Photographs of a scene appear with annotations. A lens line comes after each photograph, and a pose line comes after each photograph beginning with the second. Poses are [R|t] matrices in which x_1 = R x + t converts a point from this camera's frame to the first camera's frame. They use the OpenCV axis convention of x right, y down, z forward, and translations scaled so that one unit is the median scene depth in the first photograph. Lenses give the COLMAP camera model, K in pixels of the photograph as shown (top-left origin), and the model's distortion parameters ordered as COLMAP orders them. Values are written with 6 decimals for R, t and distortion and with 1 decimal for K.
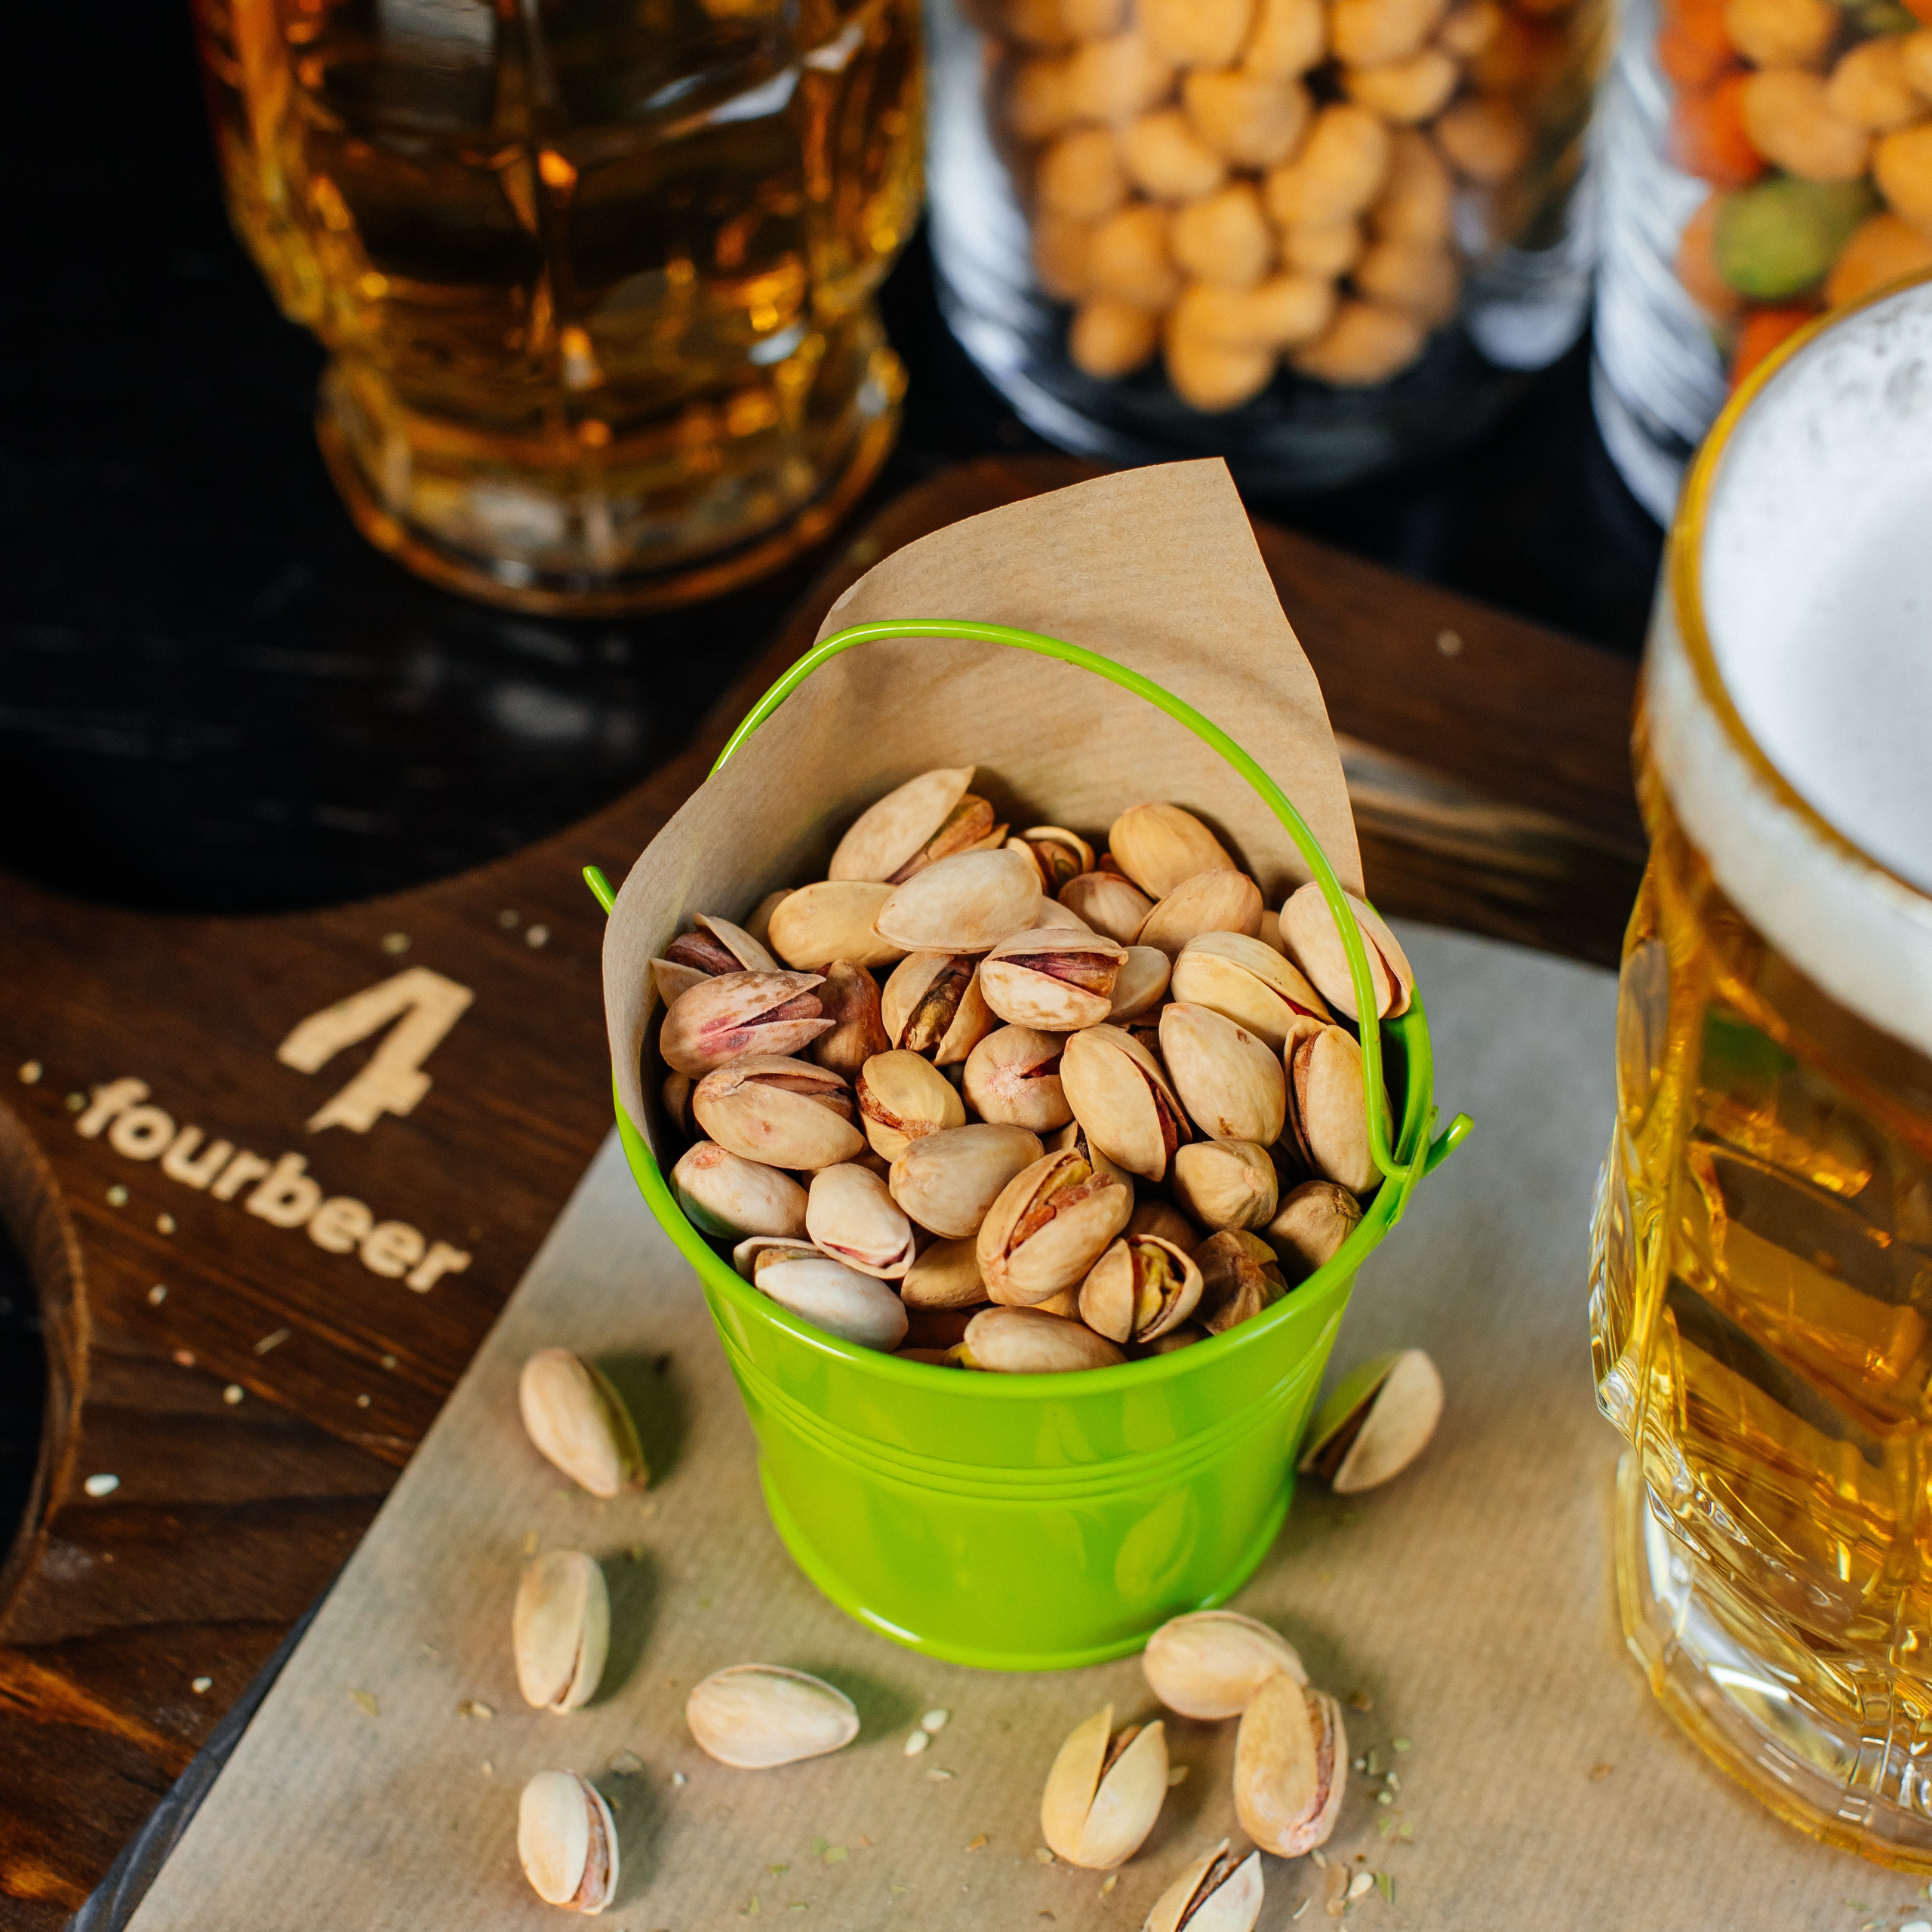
lens RADIAL K [[4734.3, 0, 896.7], [0, 4734.3, 966.2], [0, 0, 1]] dist [-0.031776, -0.111081]
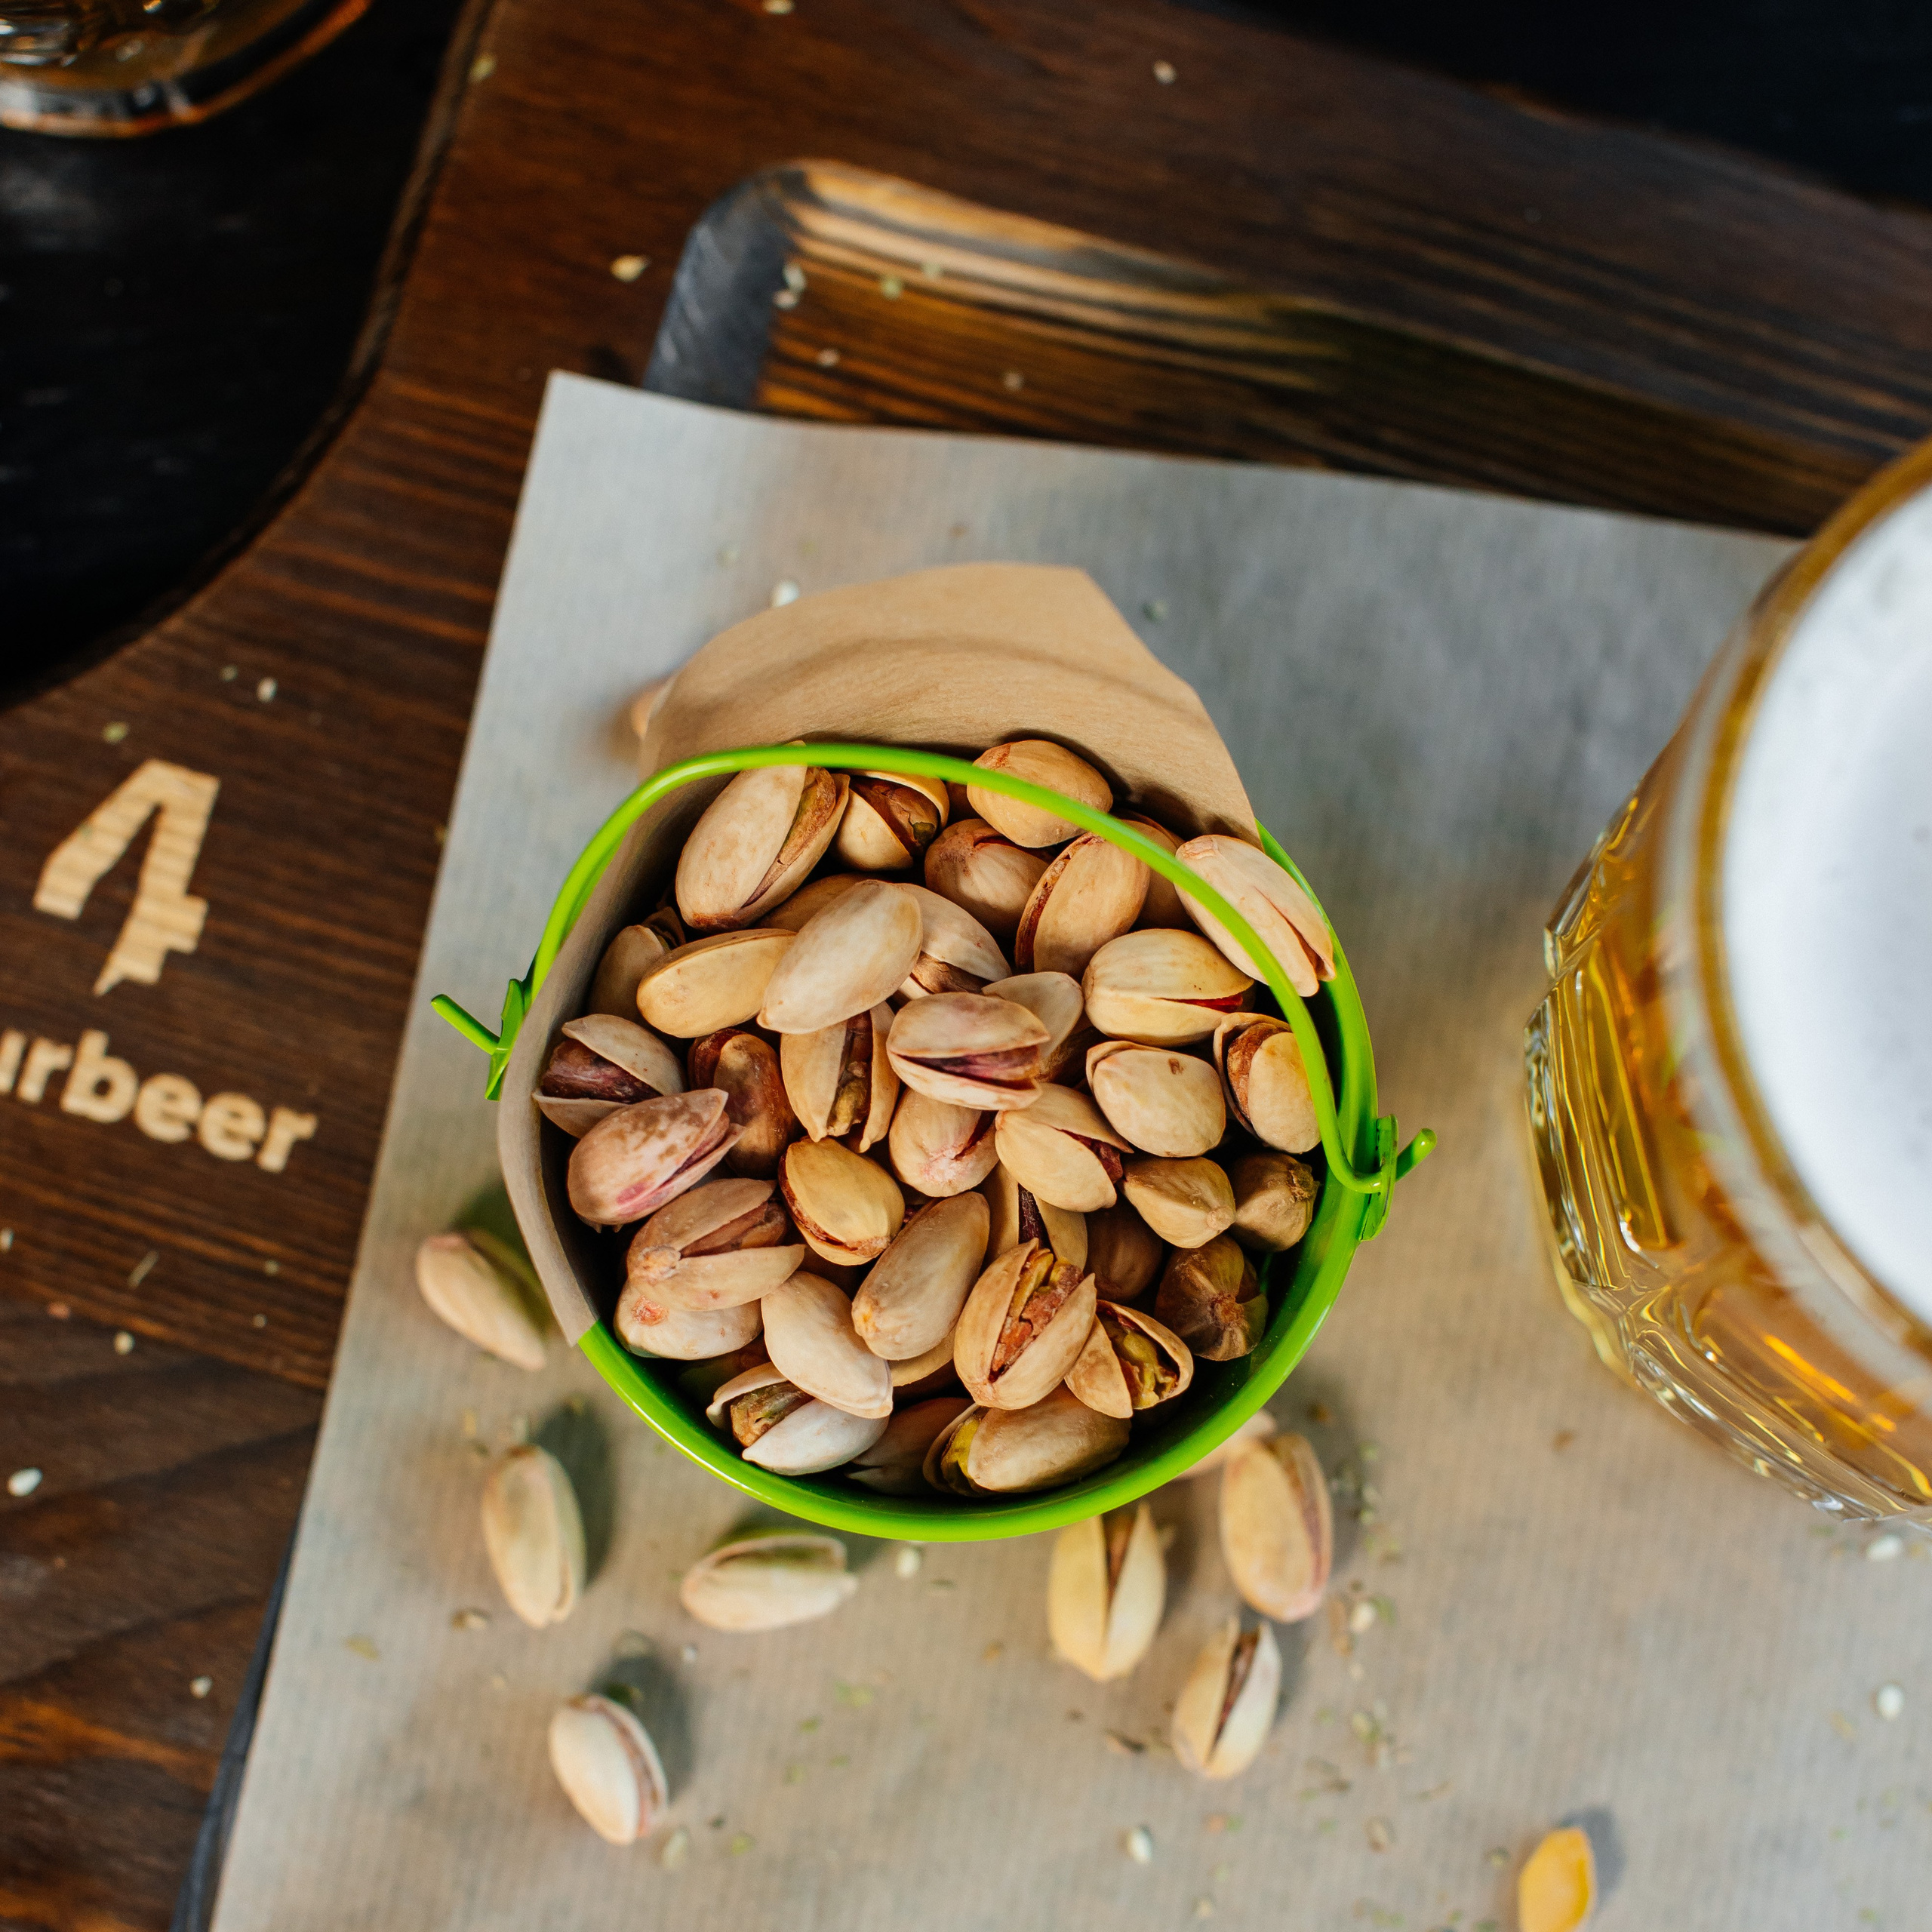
lens RADIAL K [[4719.8, 0, 966.7], [0, 4719.8, 1067.9], [0, 0, 1]] dist [-0.027757, -0.061480]
pose [[0.968784, -0.234208, 0.081269, -0.040744], [0.156364, 0.831666, 0.532805, -0.456498], [-0.192376, -0.503466, 0.842326, 0.196510]]
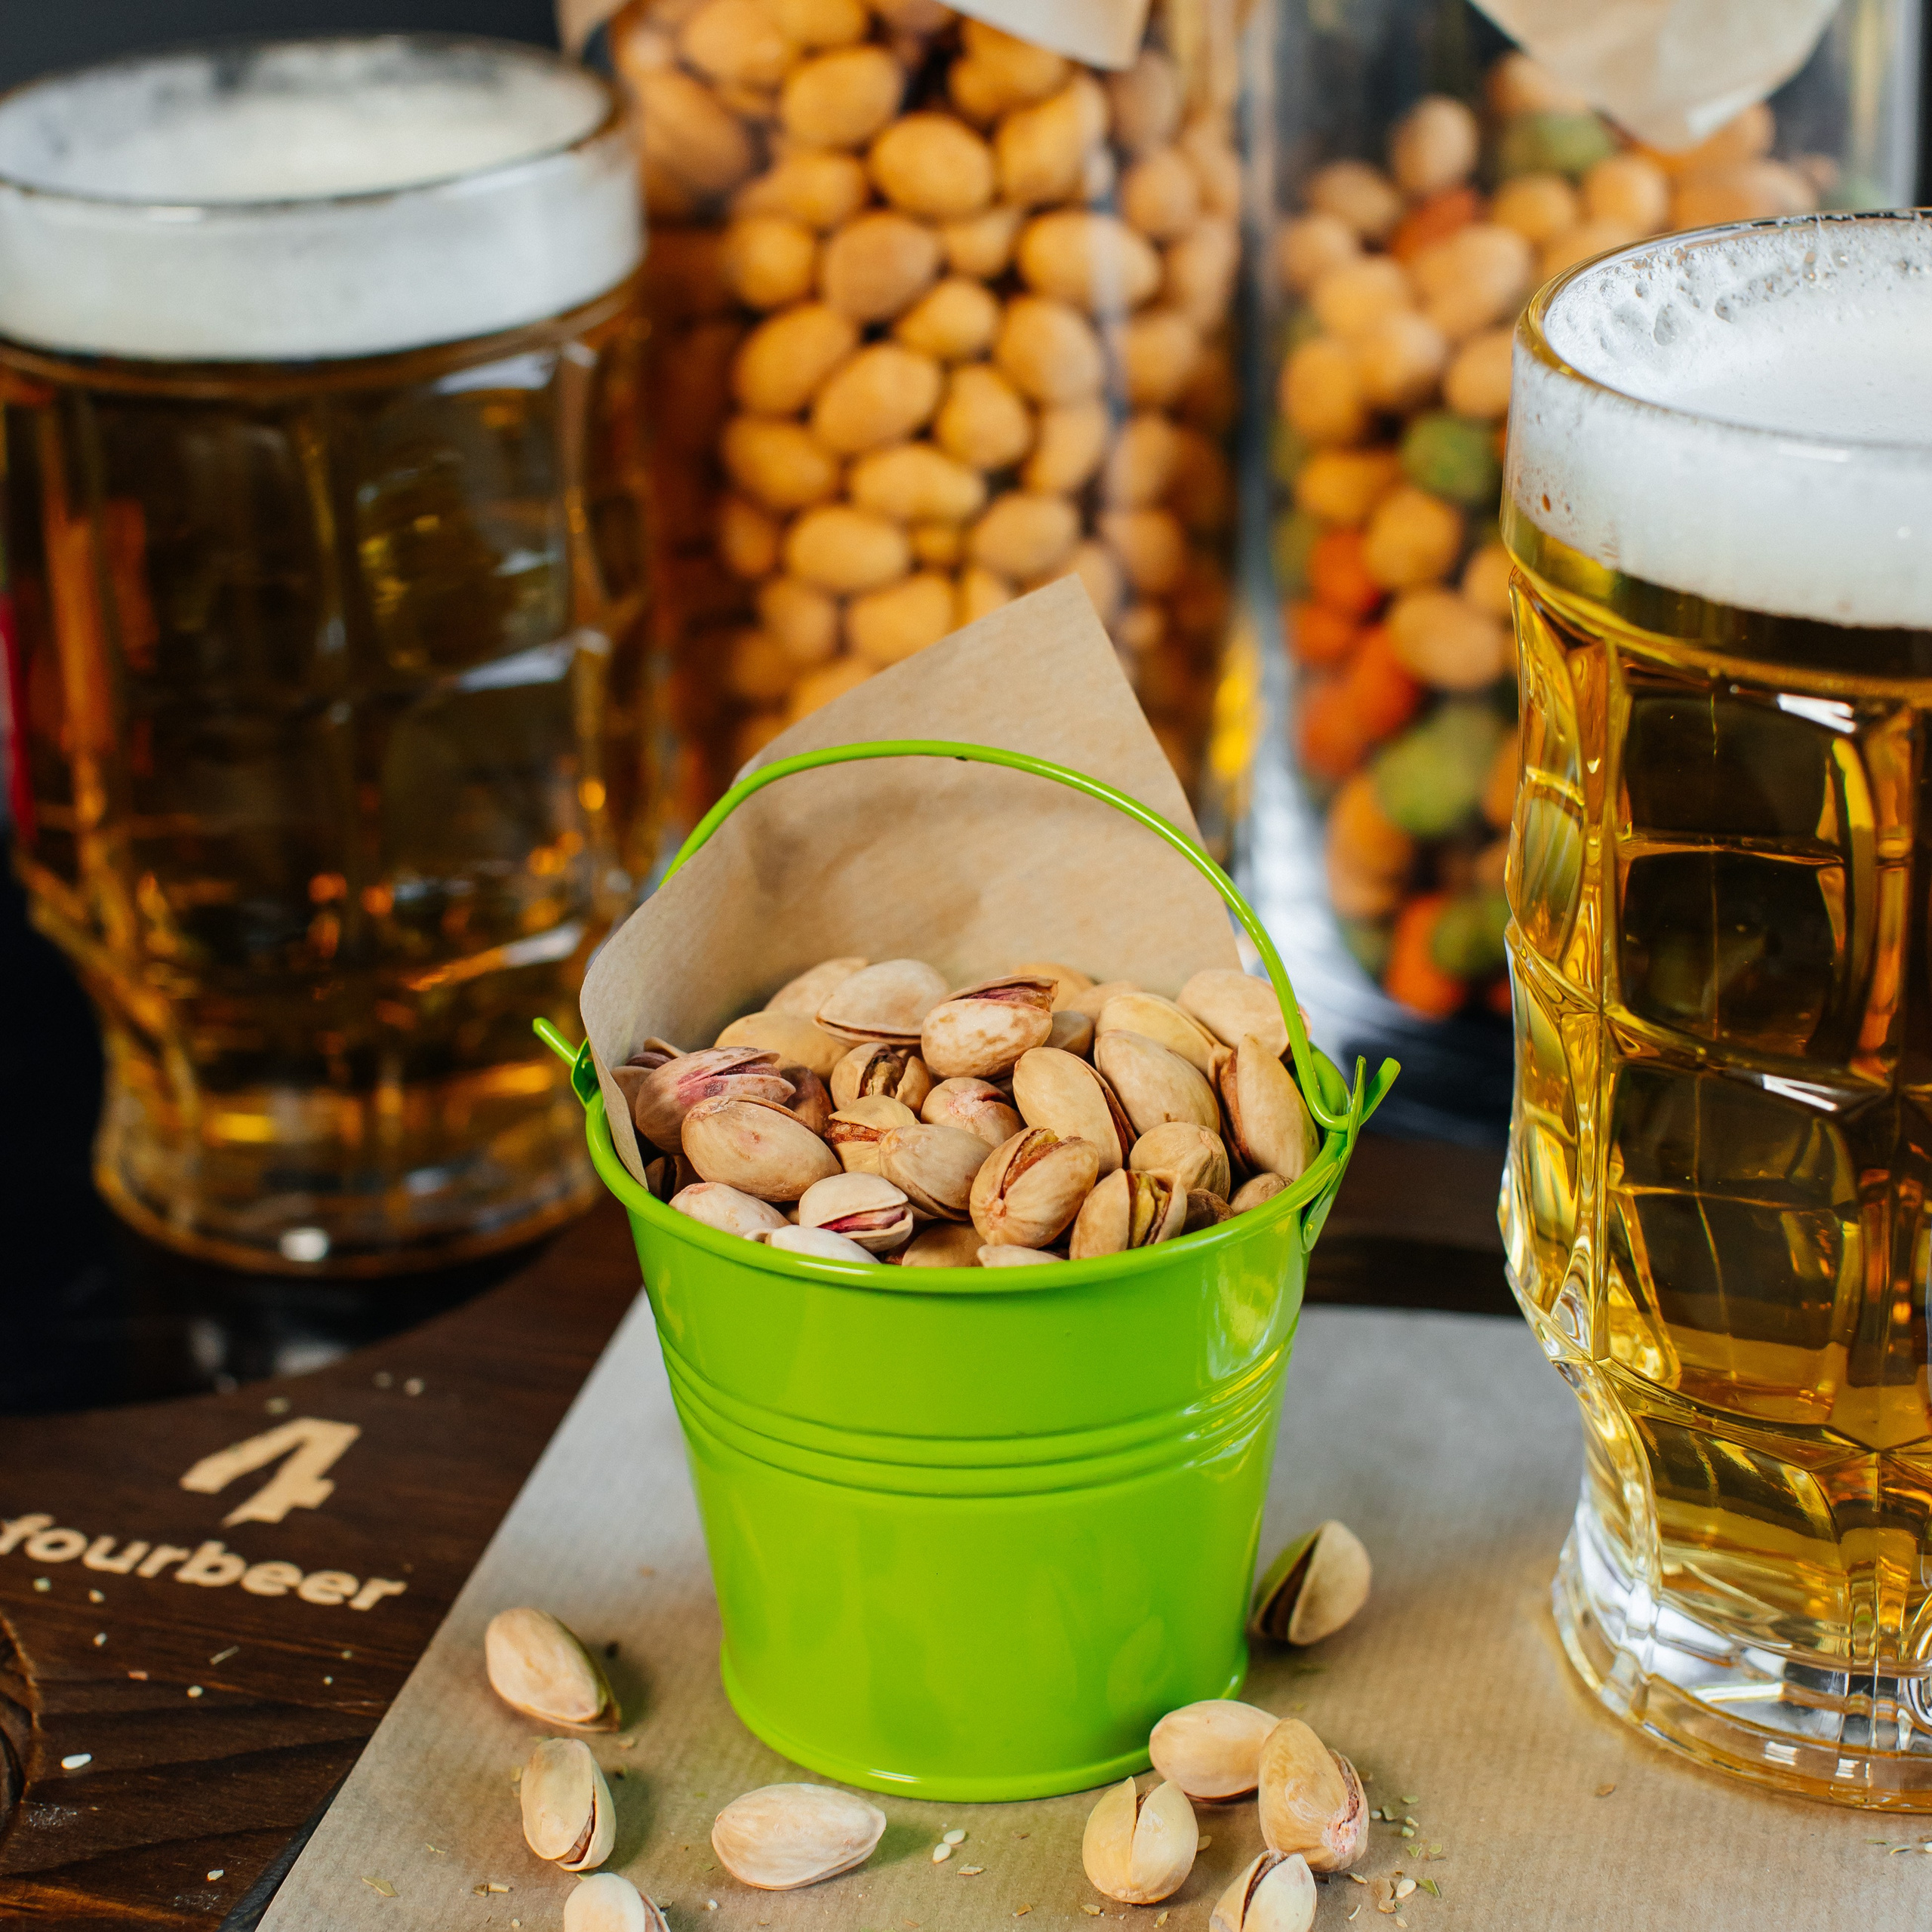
lens RADIAL K [[4838.8, 0, 965.0], [0, 4838.8, 1135.6], [0, 0, 1]] dist [-0.056267, 0.122367]
pose [[0.980125, -0.077868, 0.182459, -0.163914], [0.148685, 0.897224, -0.415790, 0.449326], [-0.131330, 0.434655, 0.890970, 0.023342]]
